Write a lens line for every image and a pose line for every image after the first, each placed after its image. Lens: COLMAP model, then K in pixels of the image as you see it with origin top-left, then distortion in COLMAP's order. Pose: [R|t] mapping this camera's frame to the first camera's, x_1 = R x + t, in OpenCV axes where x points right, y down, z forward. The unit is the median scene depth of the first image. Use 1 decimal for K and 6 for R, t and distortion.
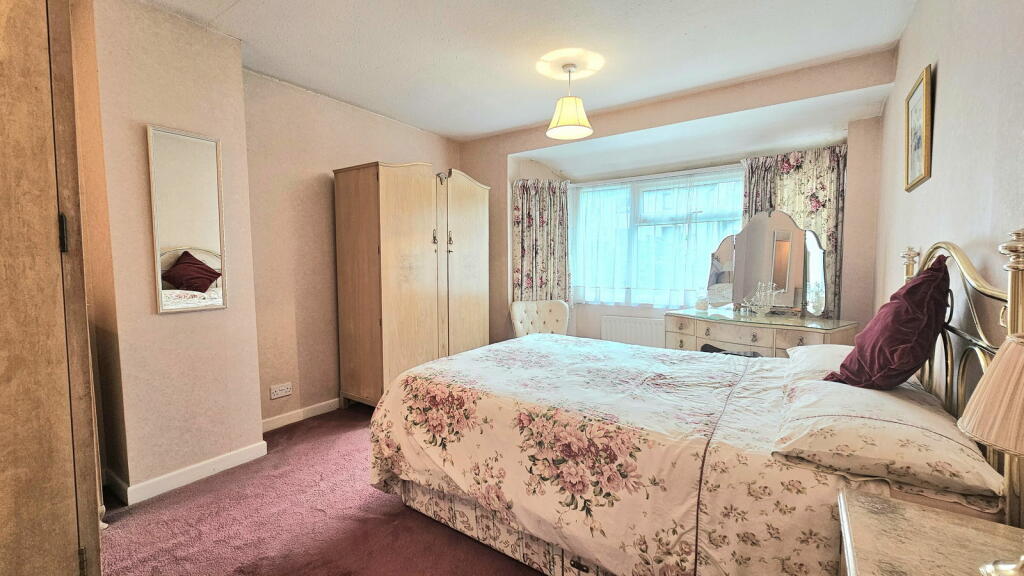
lens RADIAL K [[430.0, 0, 519.9], [0, 430.0, 289.5], [0, 0, 1]] dist [-0.000490, 0.000024]
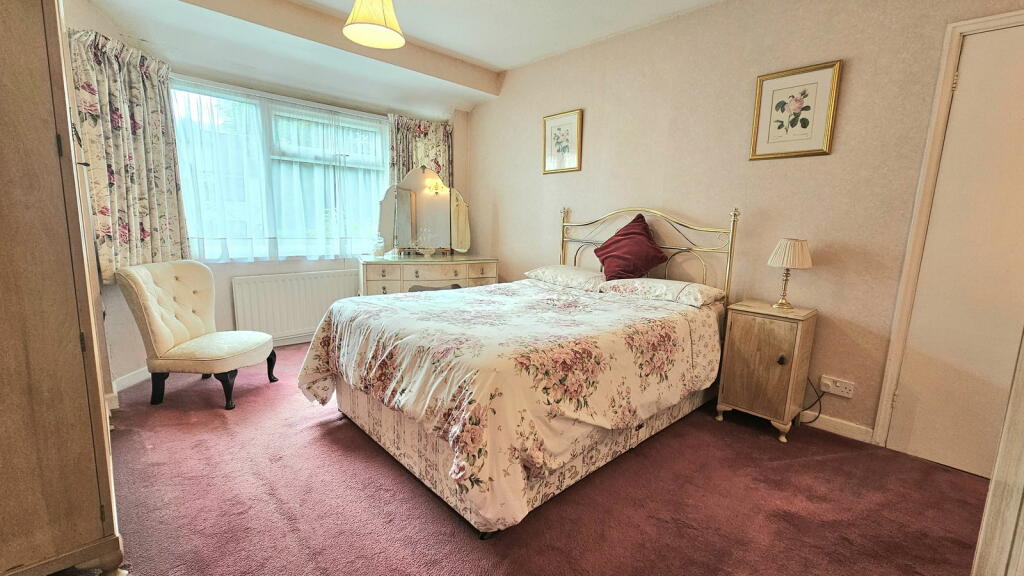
lens RADIAL K [[430.0, 0, 519.9], [0, 430.0, 289.5], [0, 0, 1]] dist [-0.000490, 0.000024]
pose [[0.178765, -0.145915, 0.973012, -0.590613], [0.028931, 0.989294, 0.143042, -0.011948], [-0.983466, 0.002580, 0.181072, 0.530625]]
